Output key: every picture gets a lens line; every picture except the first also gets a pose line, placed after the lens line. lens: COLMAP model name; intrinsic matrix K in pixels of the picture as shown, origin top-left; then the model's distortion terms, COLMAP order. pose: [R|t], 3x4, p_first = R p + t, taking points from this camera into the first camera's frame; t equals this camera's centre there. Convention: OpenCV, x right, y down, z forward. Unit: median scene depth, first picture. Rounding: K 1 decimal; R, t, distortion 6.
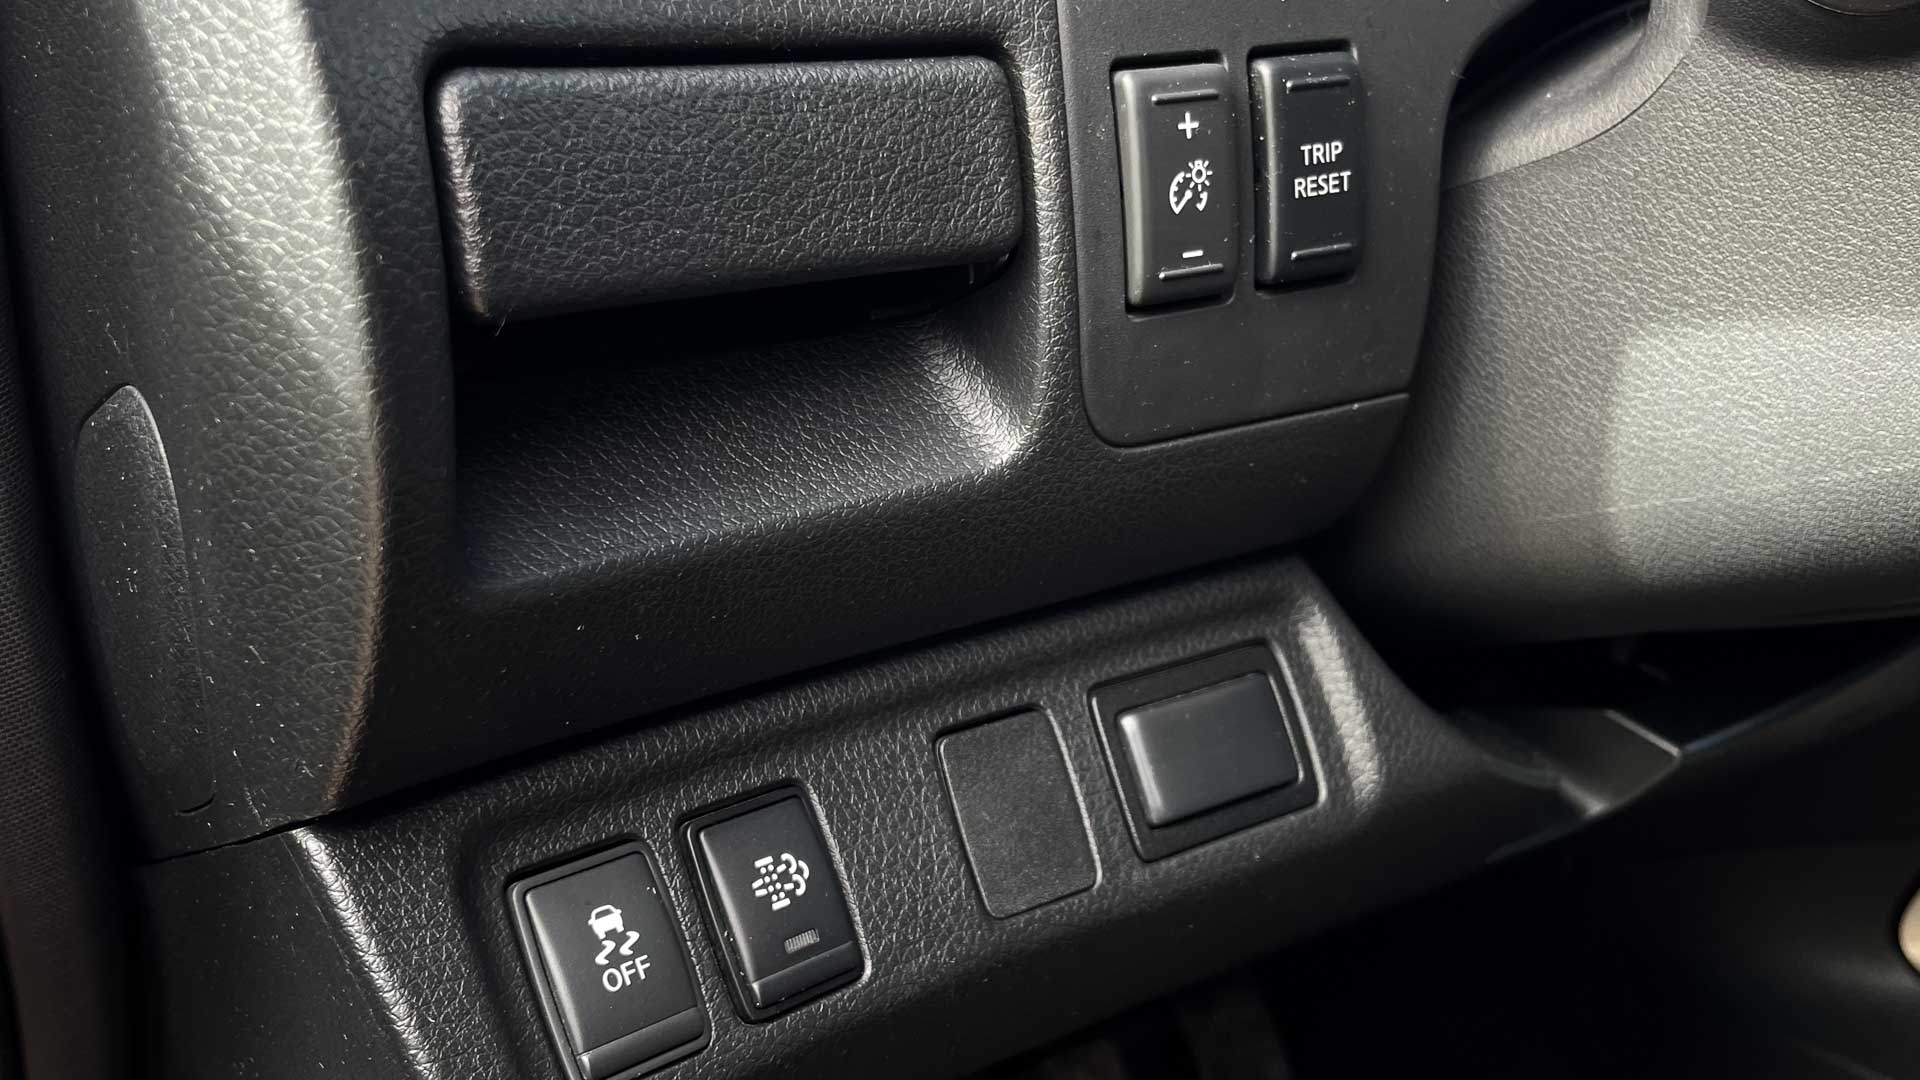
lens RADIAL K [[1505.1, 0, 953.8], [0, 1505.1, 532.7], [0, 0, 1]] dist [0.015548, -0.004989]
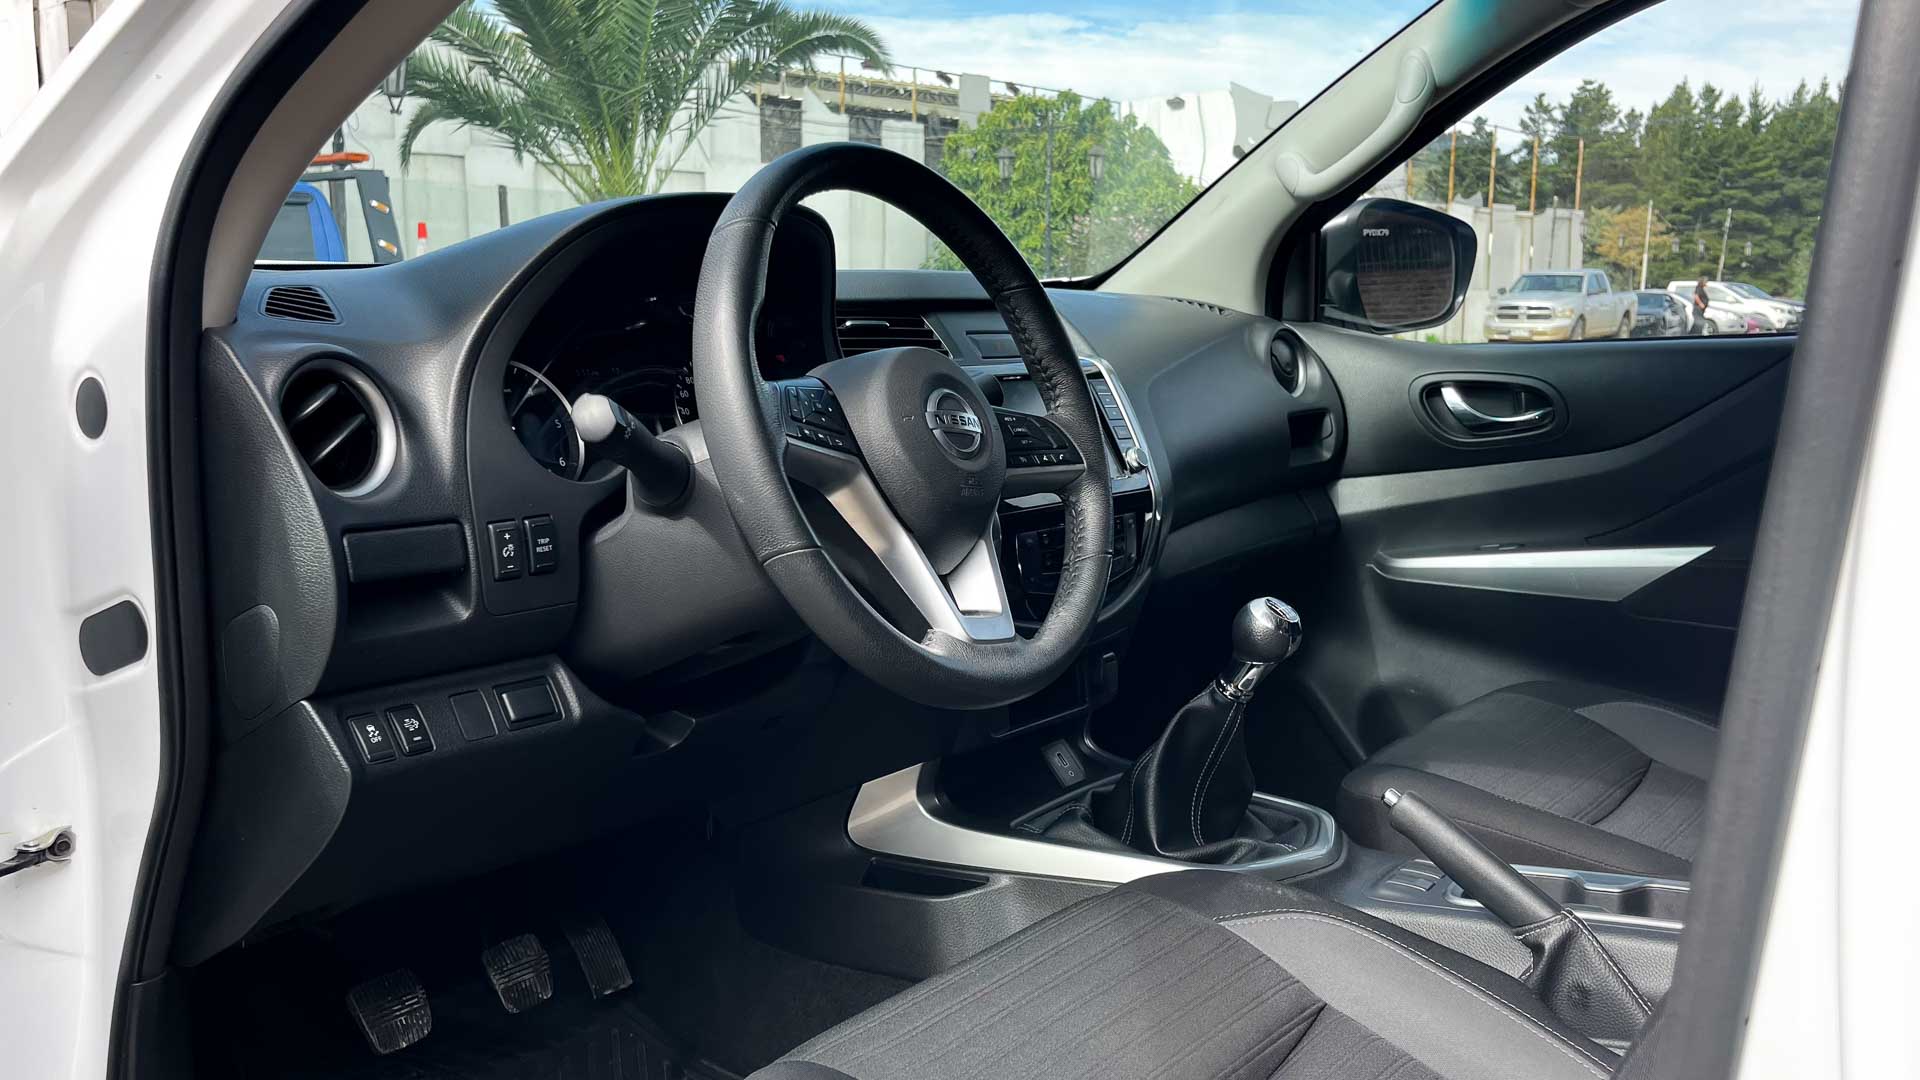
lens RADIAL K [[1505.1, 0, 953.8], [0, 1505.1, 532.7], [0, 0, 1]] dist [0.015548, -0.004989]
pose [[0.932179, -0.039621, 0.359822, -0.187796], [0.123783, 0.968962, -0.213985, 0.750709], [-0.340176, 0.244013, 0.908151, -3.148540]]
